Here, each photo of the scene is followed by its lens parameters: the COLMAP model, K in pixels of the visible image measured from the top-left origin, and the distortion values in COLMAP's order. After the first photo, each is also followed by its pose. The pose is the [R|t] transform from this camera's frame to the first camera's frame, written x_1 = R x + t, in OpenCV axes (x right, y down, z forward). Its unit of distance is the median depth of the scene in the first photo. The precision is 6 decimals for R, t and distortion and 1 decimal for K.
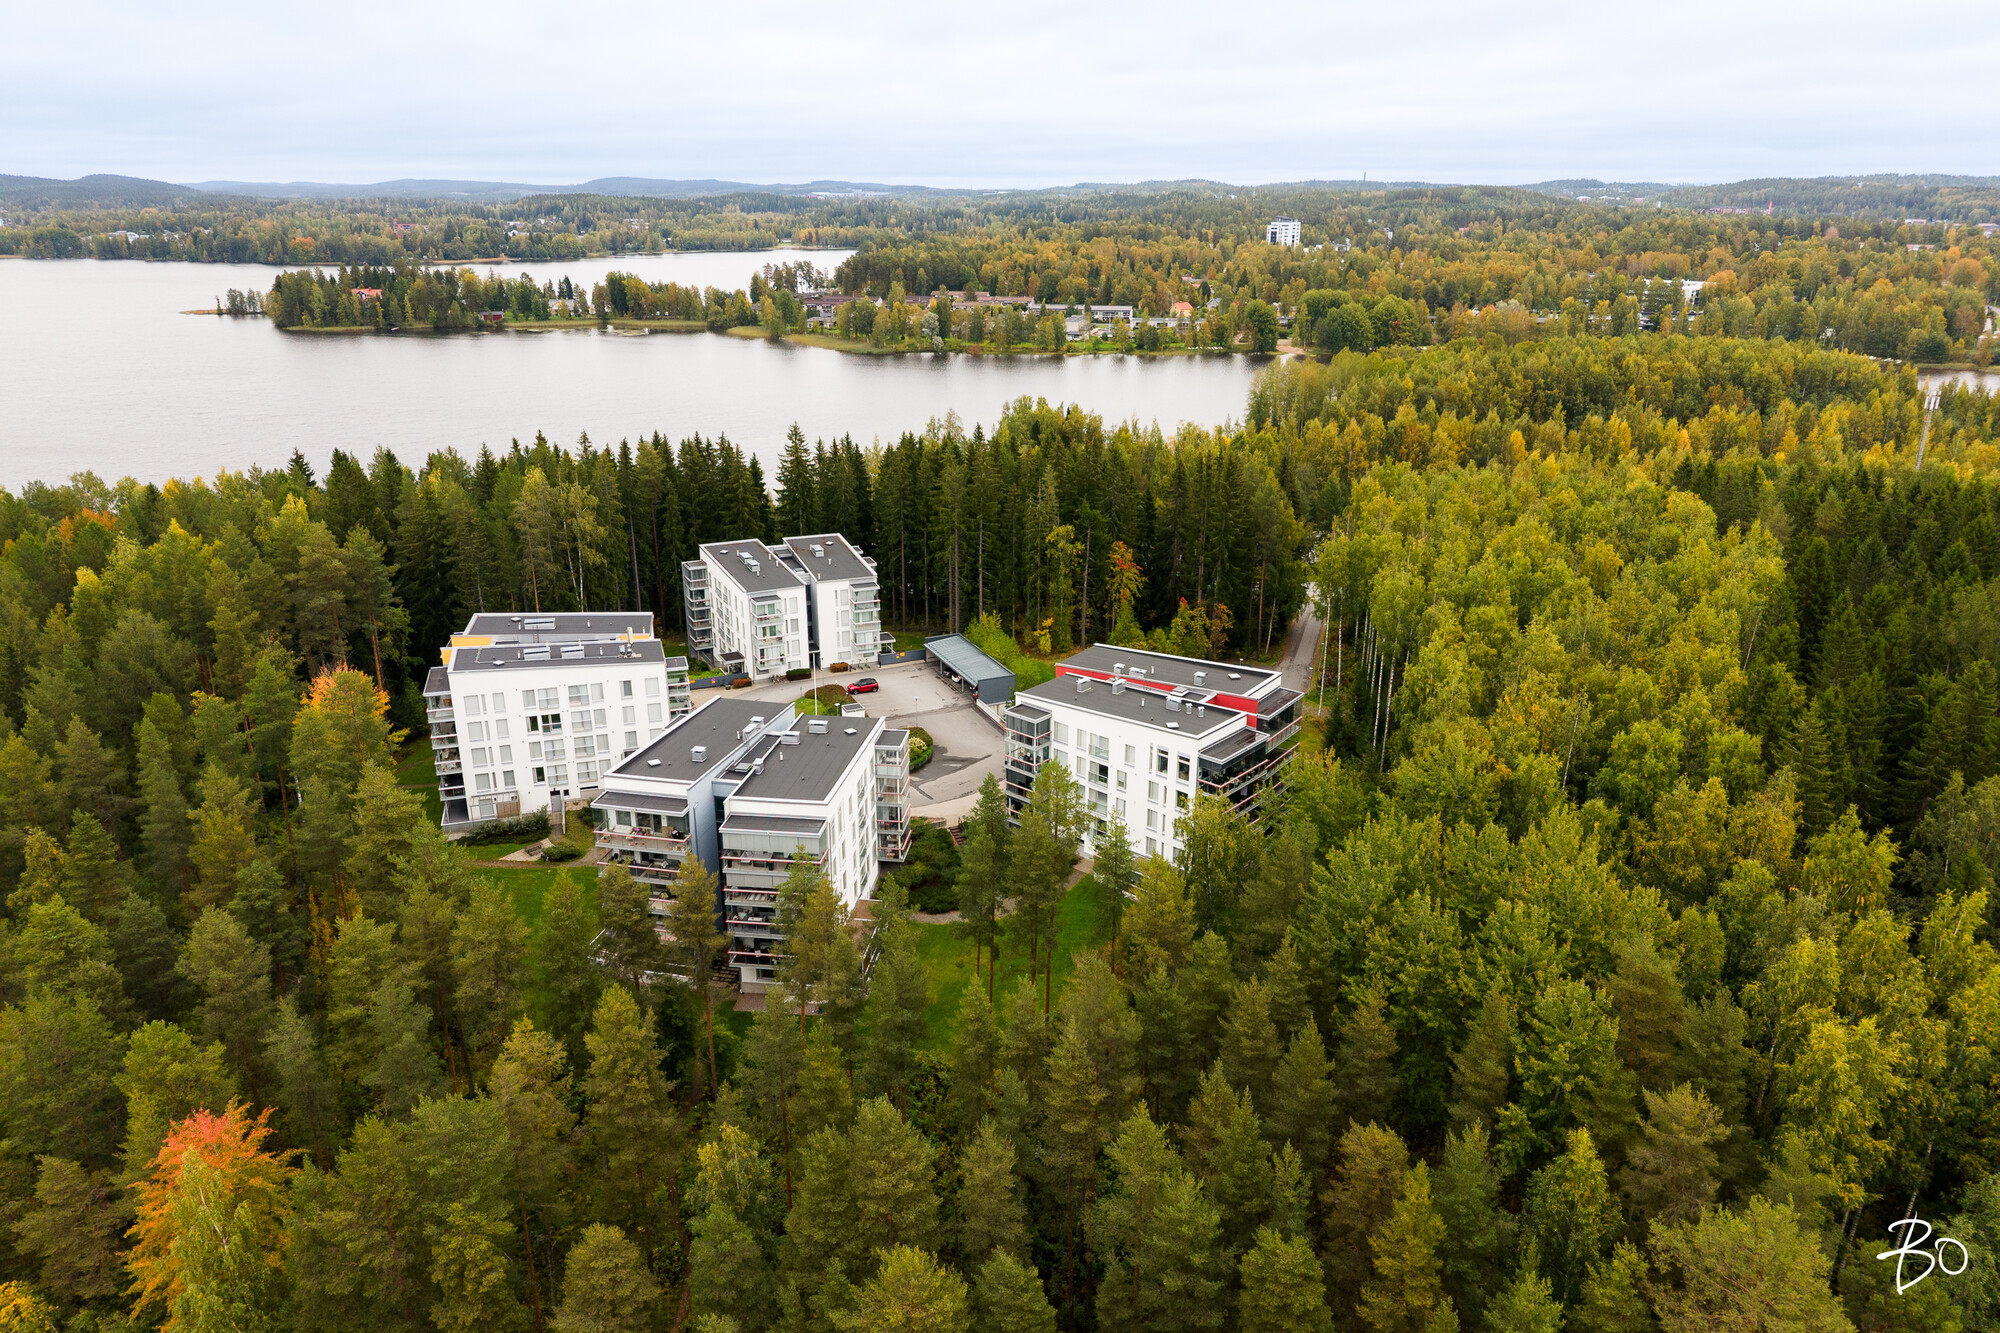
lens RADIAL K [[1363.0, 0, 1000.0], [0, 1363.0, 666.5], [0, 0, 1]] dist [0.189541, -0.274888]
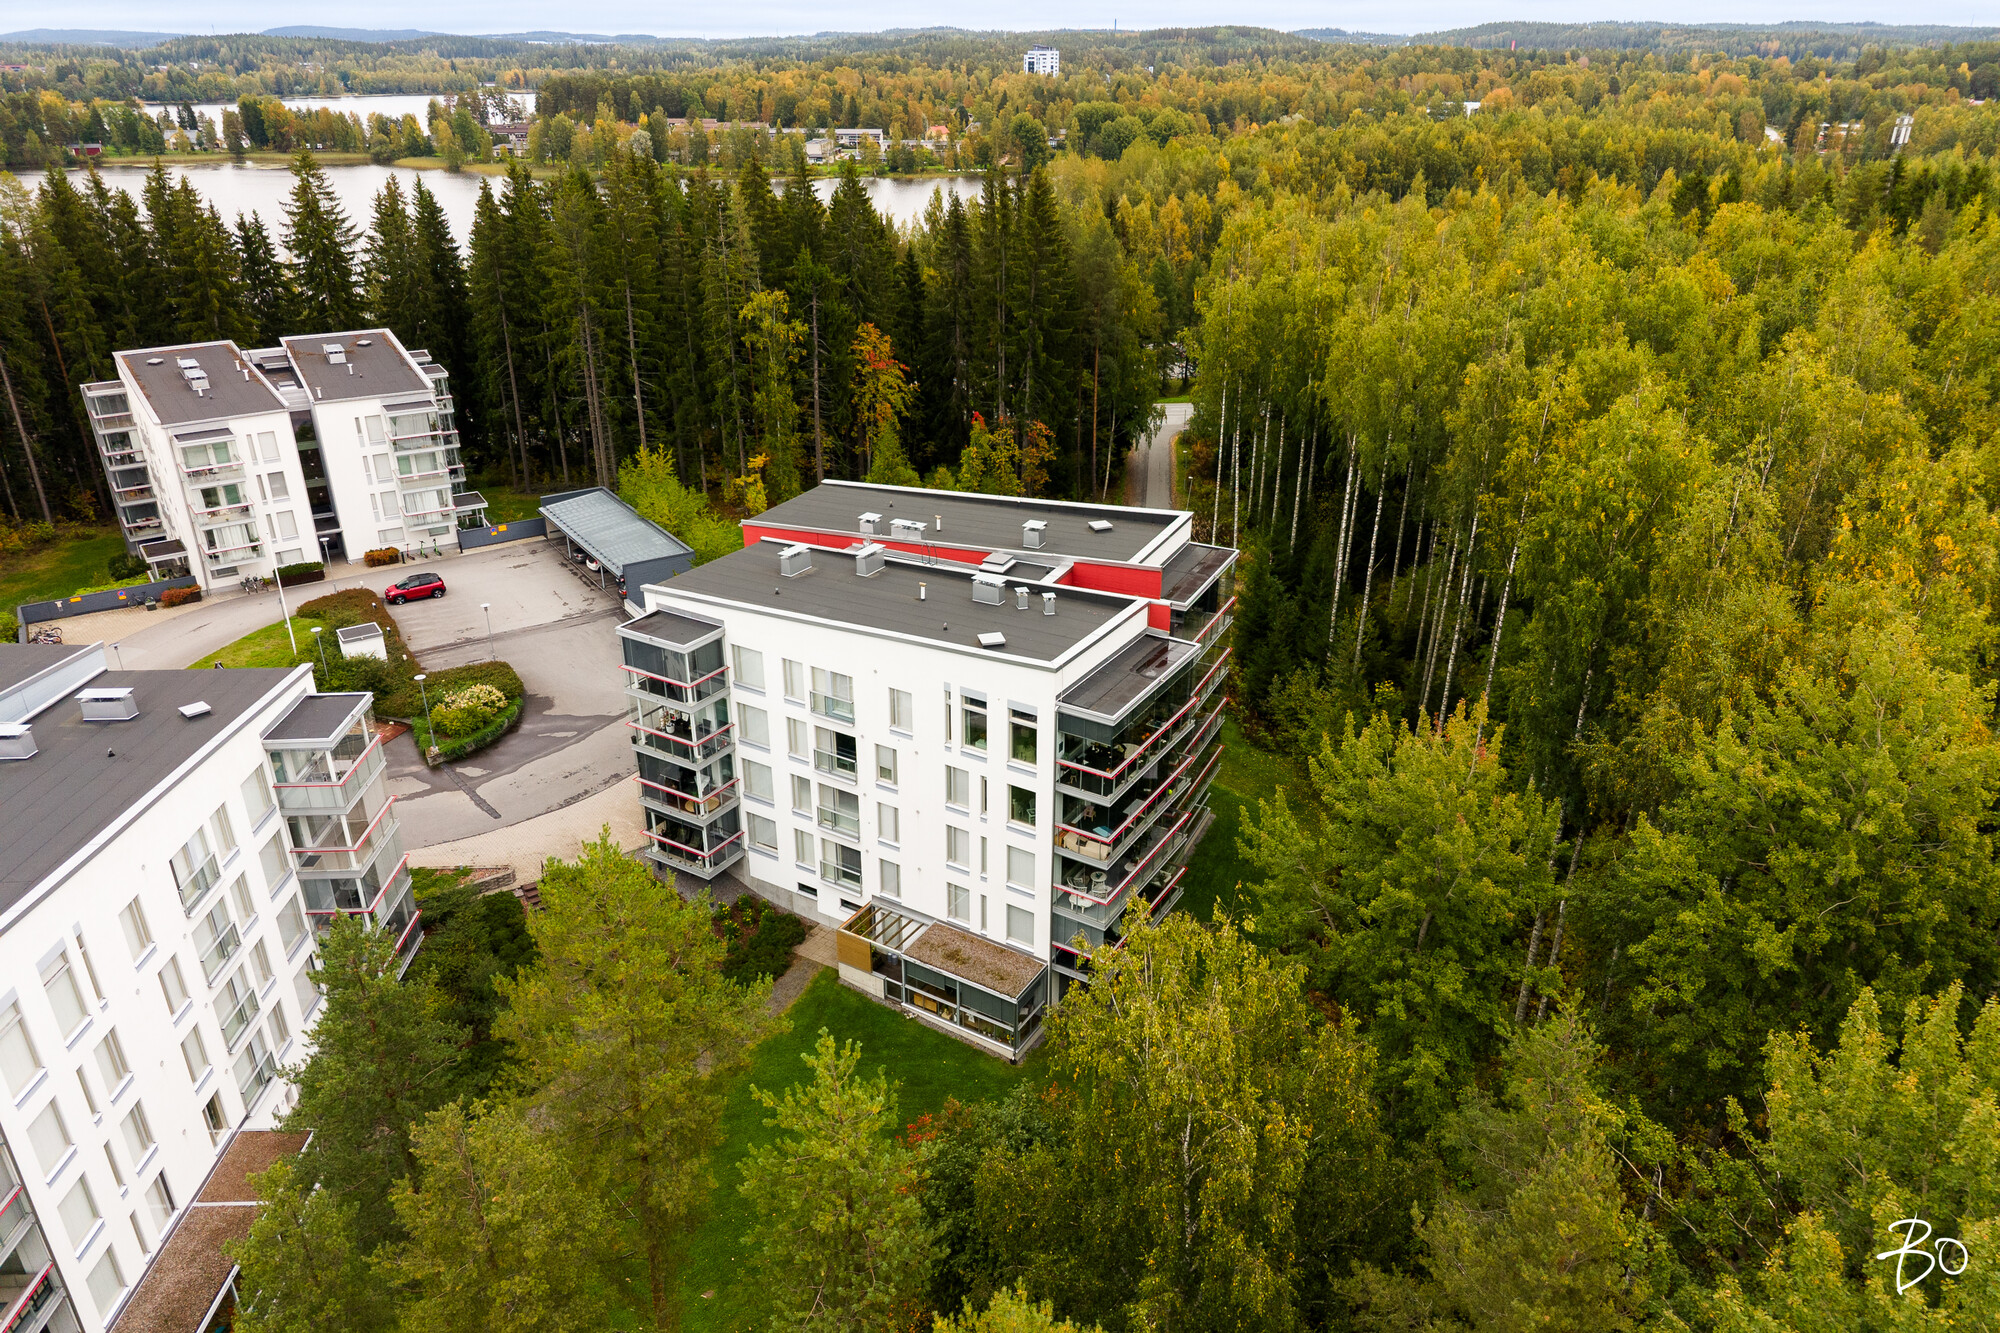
lens RADIAL K [[1346.1, 0, 1000.0], [0, 1346.1, 666.5], [0, 0, 1]] dist [0.007306, -0.006426]
pose [[0.985359, -0.070745, 0.155125, 0.042854], [0.056680, 0.994024, 0.093294, 0.007939], [-0.160798, -0.083135, 0.983480, 0.403263]]
